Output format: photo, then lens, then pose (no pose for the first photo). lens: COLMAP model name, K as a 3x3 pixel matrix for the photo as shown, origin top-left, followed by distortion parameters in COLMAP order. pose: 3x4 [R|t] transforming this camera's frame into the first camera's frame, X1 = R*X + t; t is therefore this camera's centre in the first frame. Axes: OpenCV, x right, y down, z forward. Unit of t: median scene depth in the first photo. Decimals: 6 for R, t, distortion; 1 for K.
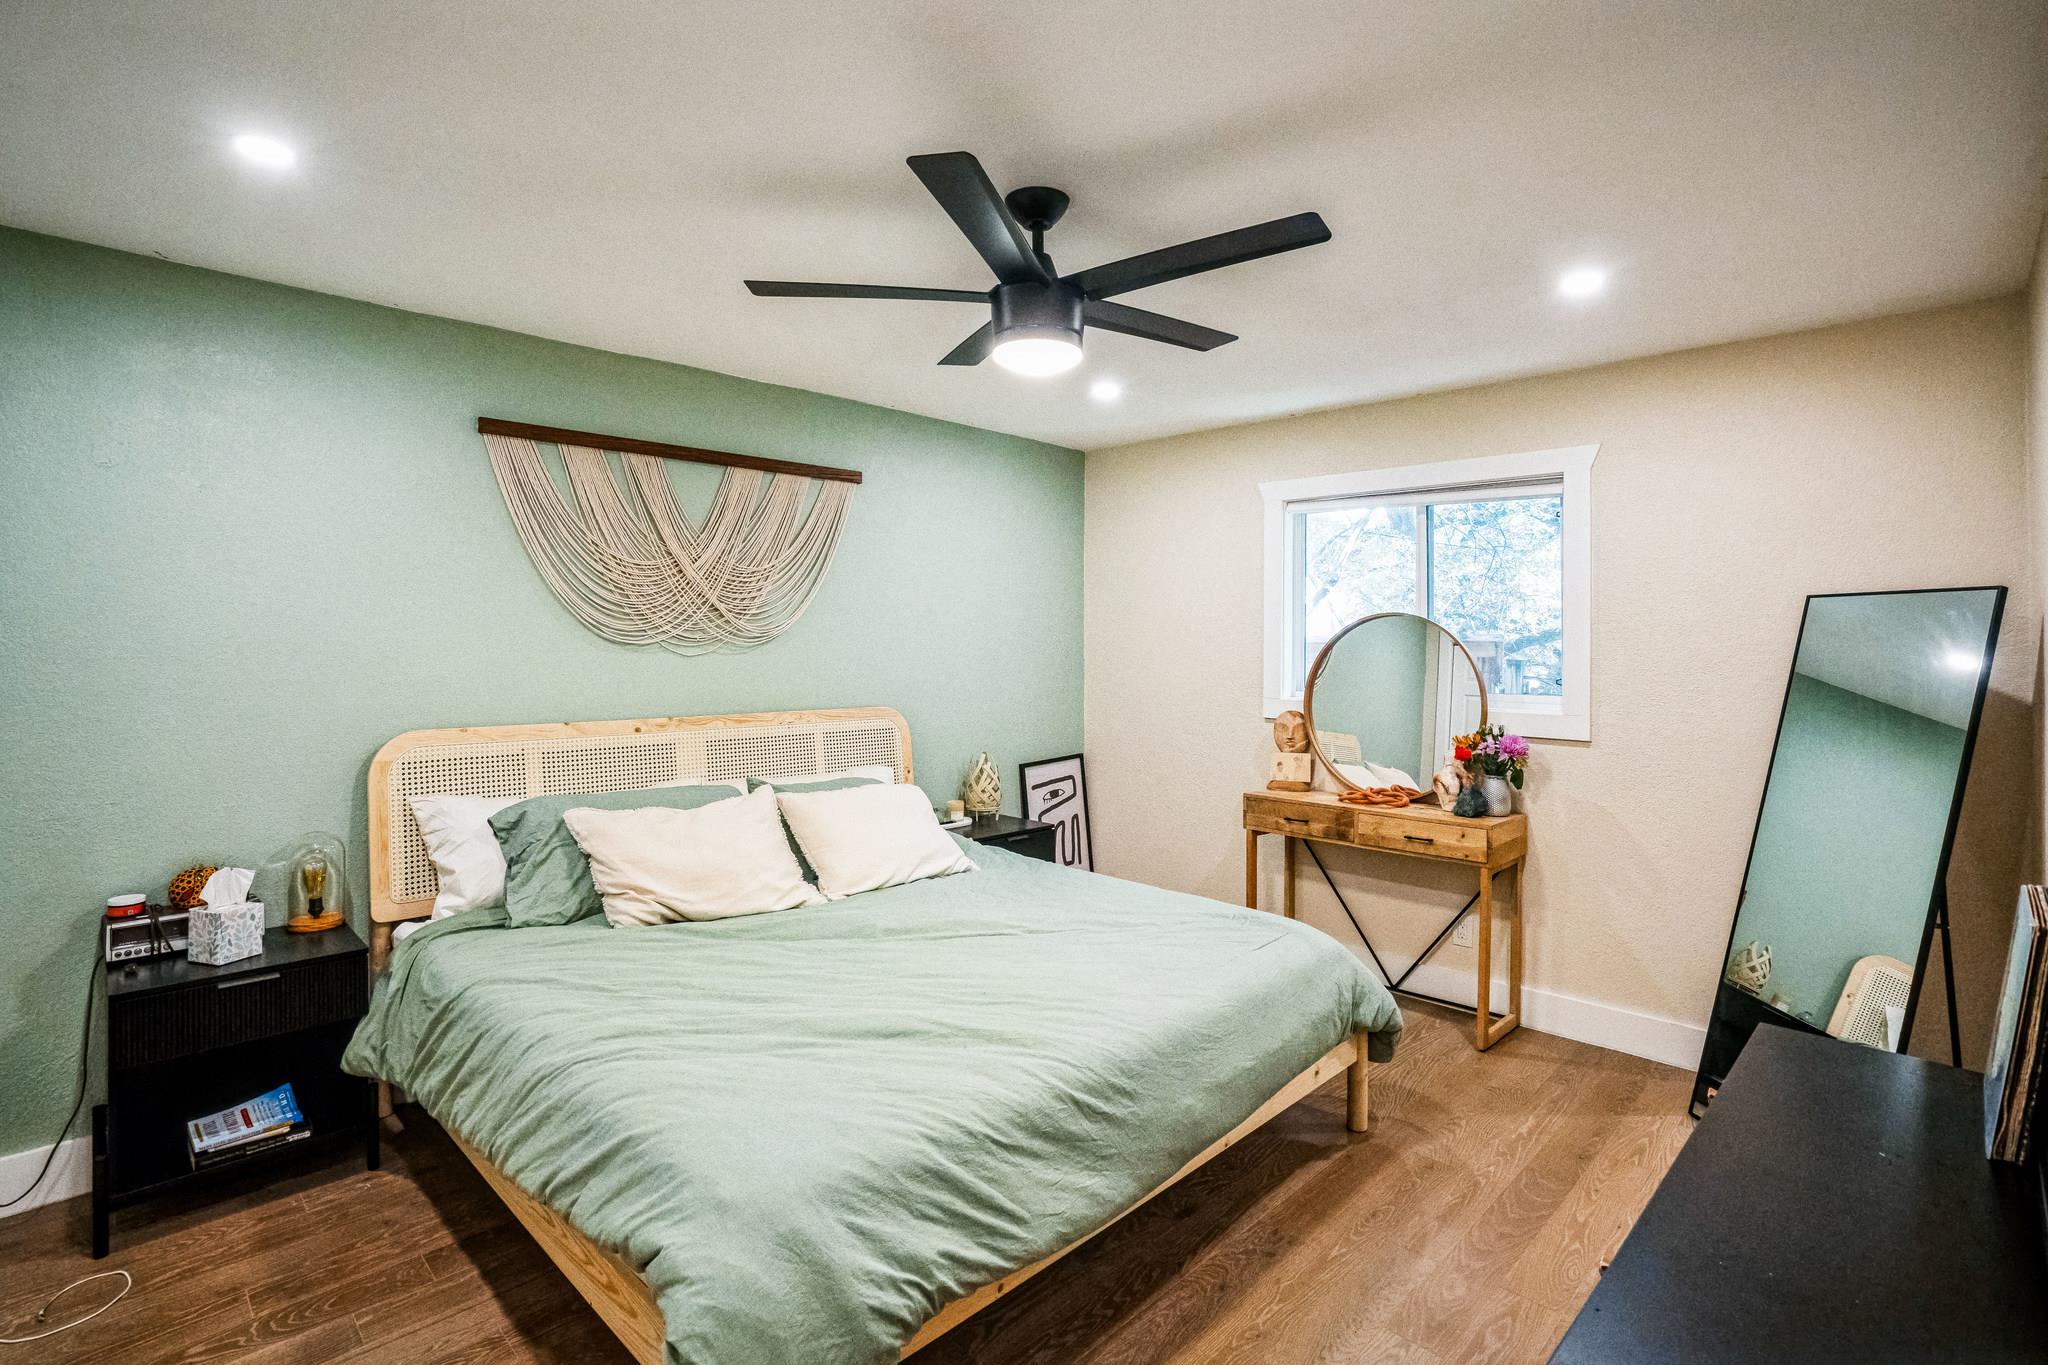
lens RADIAL K [[953.0, 0, 1033.1], [0, 953.0, 639.2], [0, 0, 1]] dist [-0.055671, 0.016023]
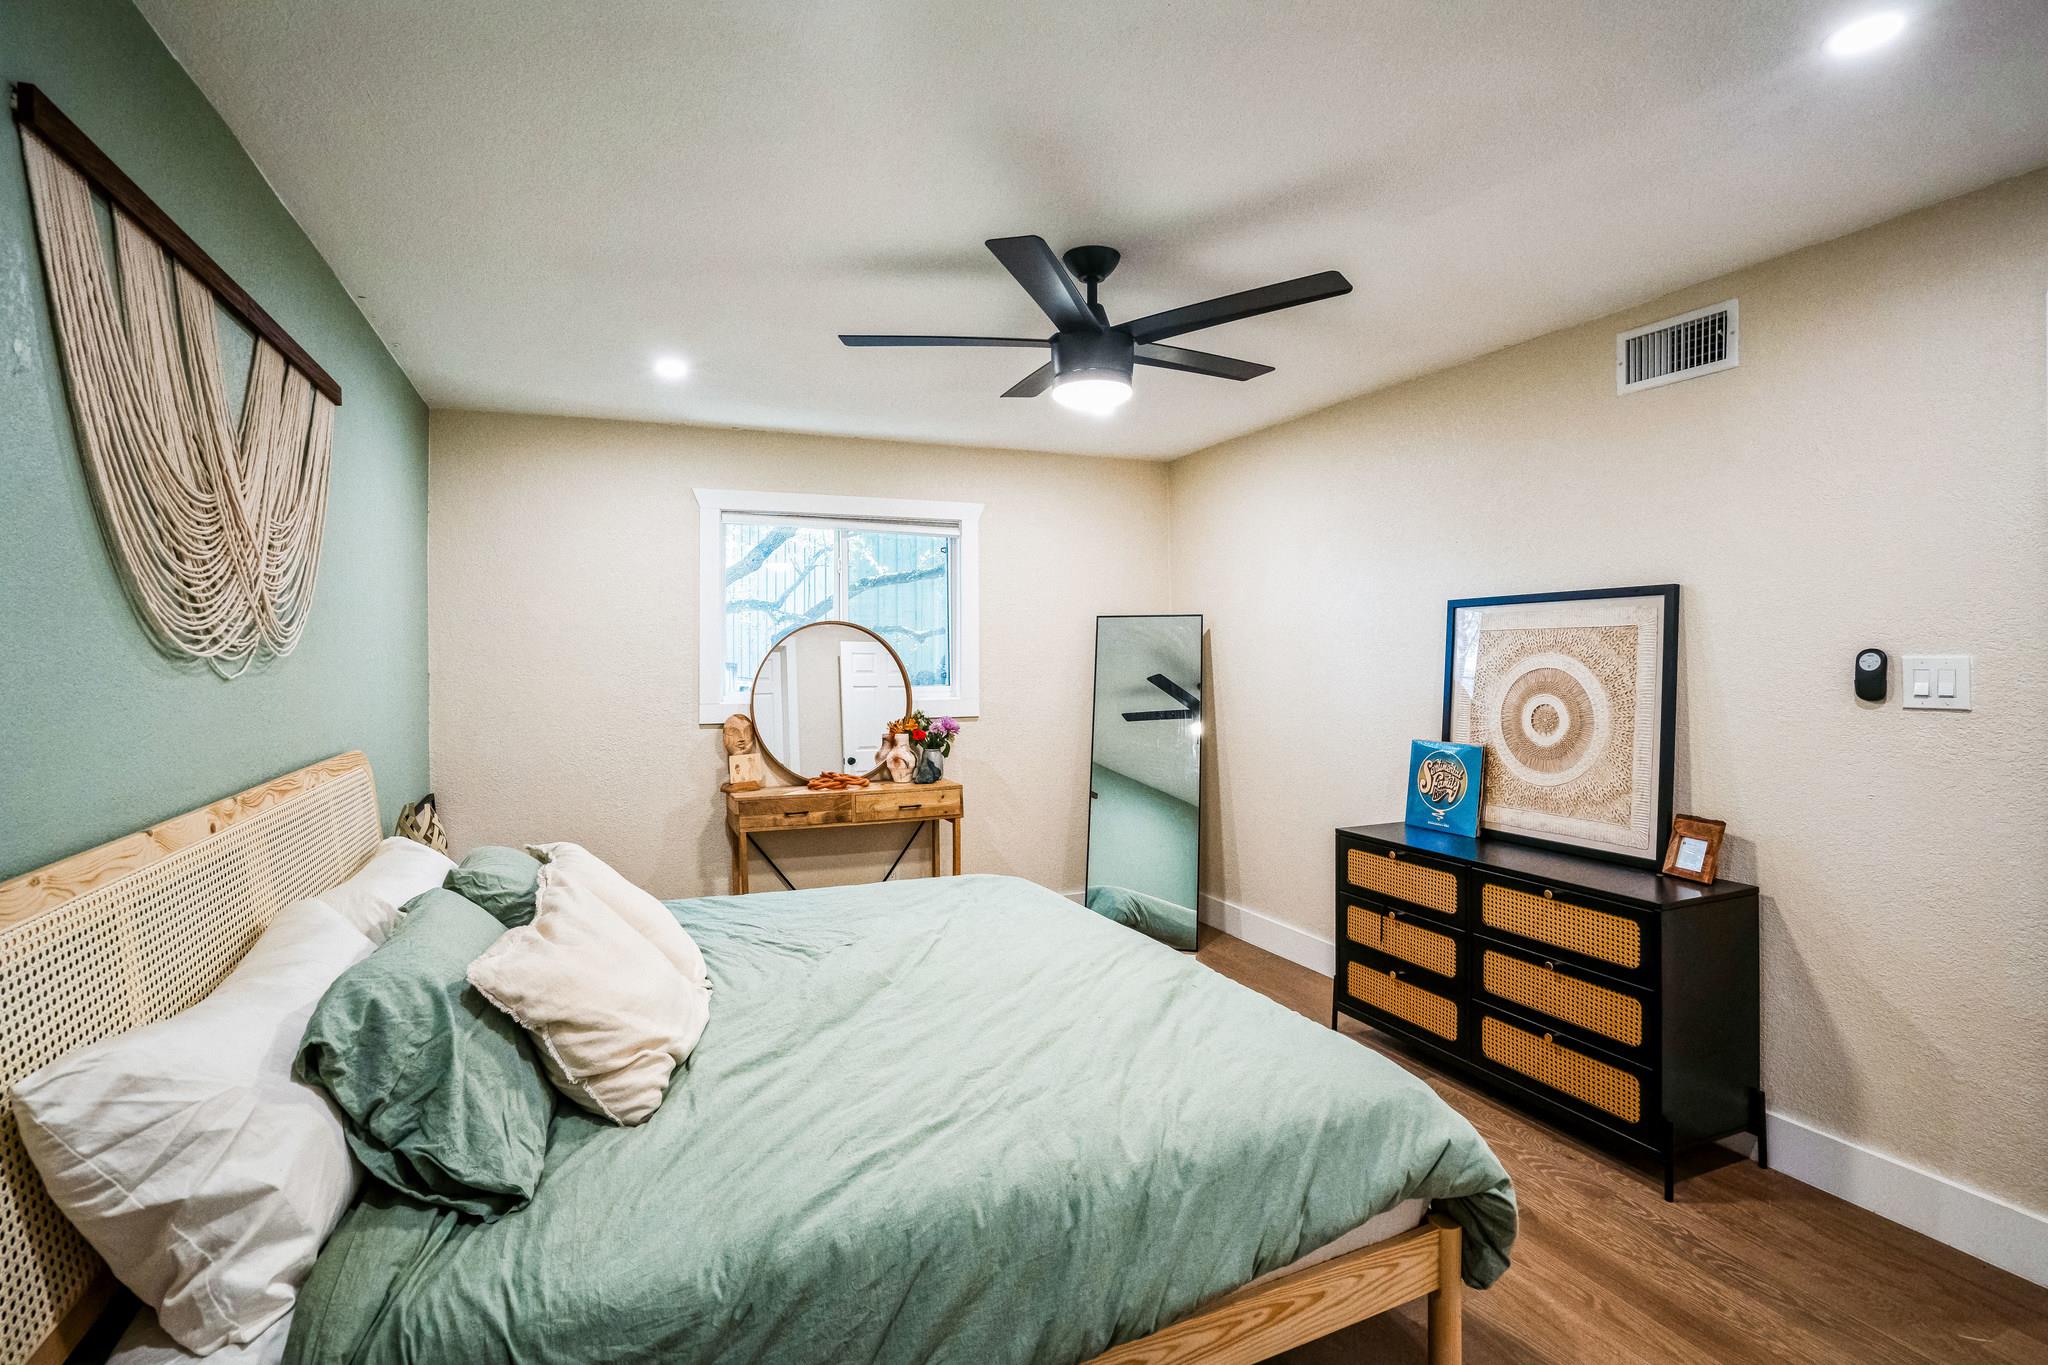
lens RADIAL K [[953.0, 0, 977.7], [0, 953.0, 649.9], [0, 0, 1]] dist [-0.055671, 0.016023]
pose [[0.398144, -0.006914, 0.917297, -0.699363], [0.005581, 0.999971, 0.005115, 0.001935], [-0.917306, 0.003083, 0.398172, 0.428889]]
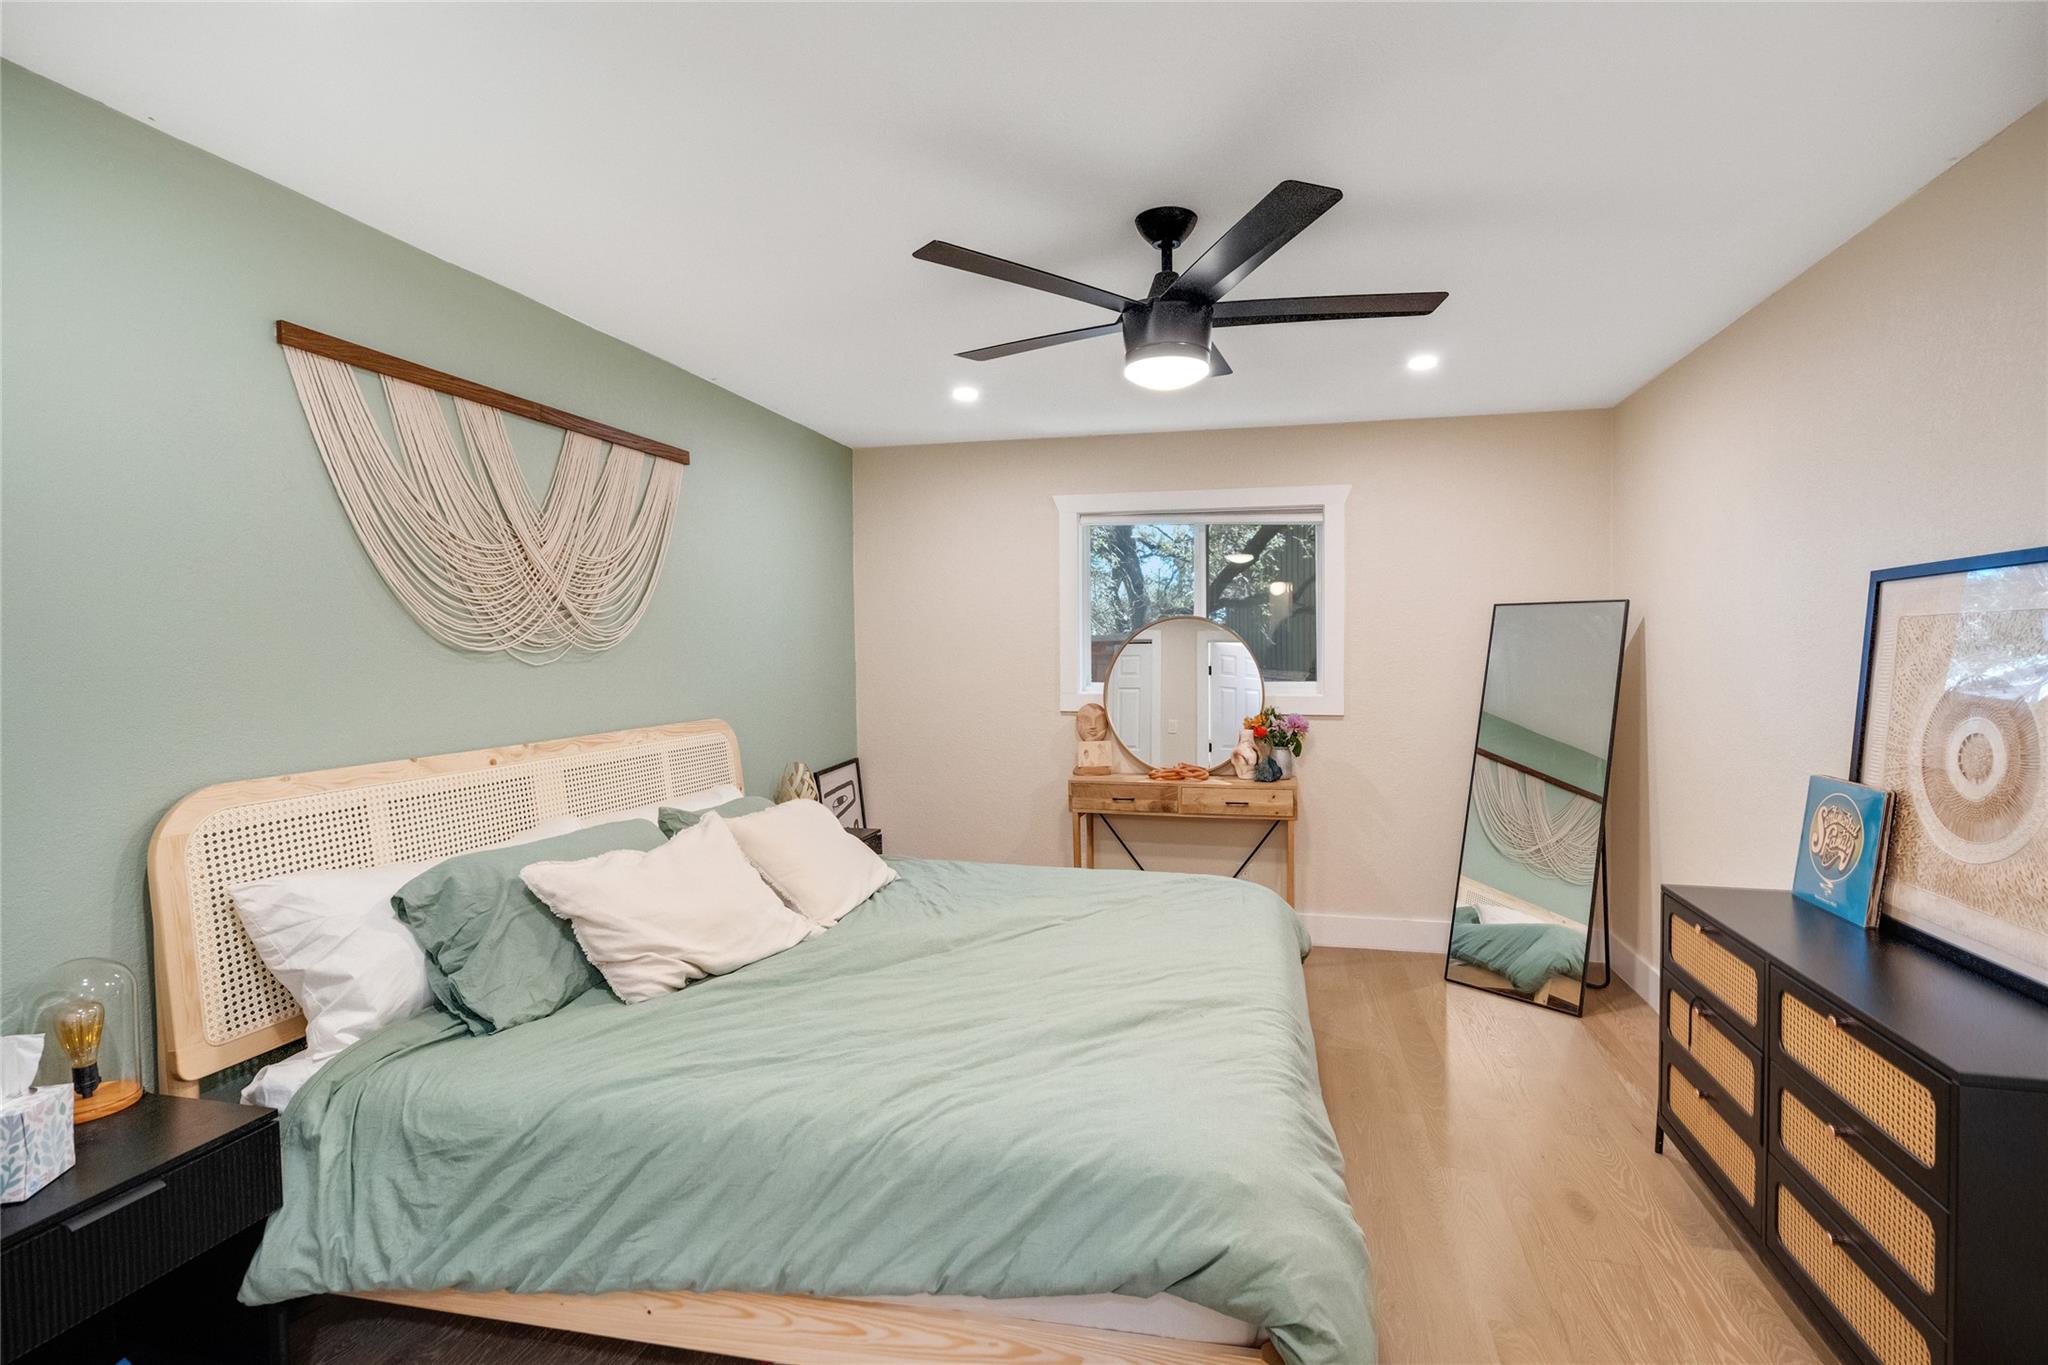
lens RADIAL K [[941.4, 0, 1049.3], [0, 941.4, 681.6], [0, 0, 1]] dist [-0.002665, -0.002847]
pose [[0.851727, -0.030834, 0.523079, -0.427581], [0.009418, 0.999007, 0.043554, 0.000623], [-0.523902, -0.032170, 0.851171, 0.103507]]
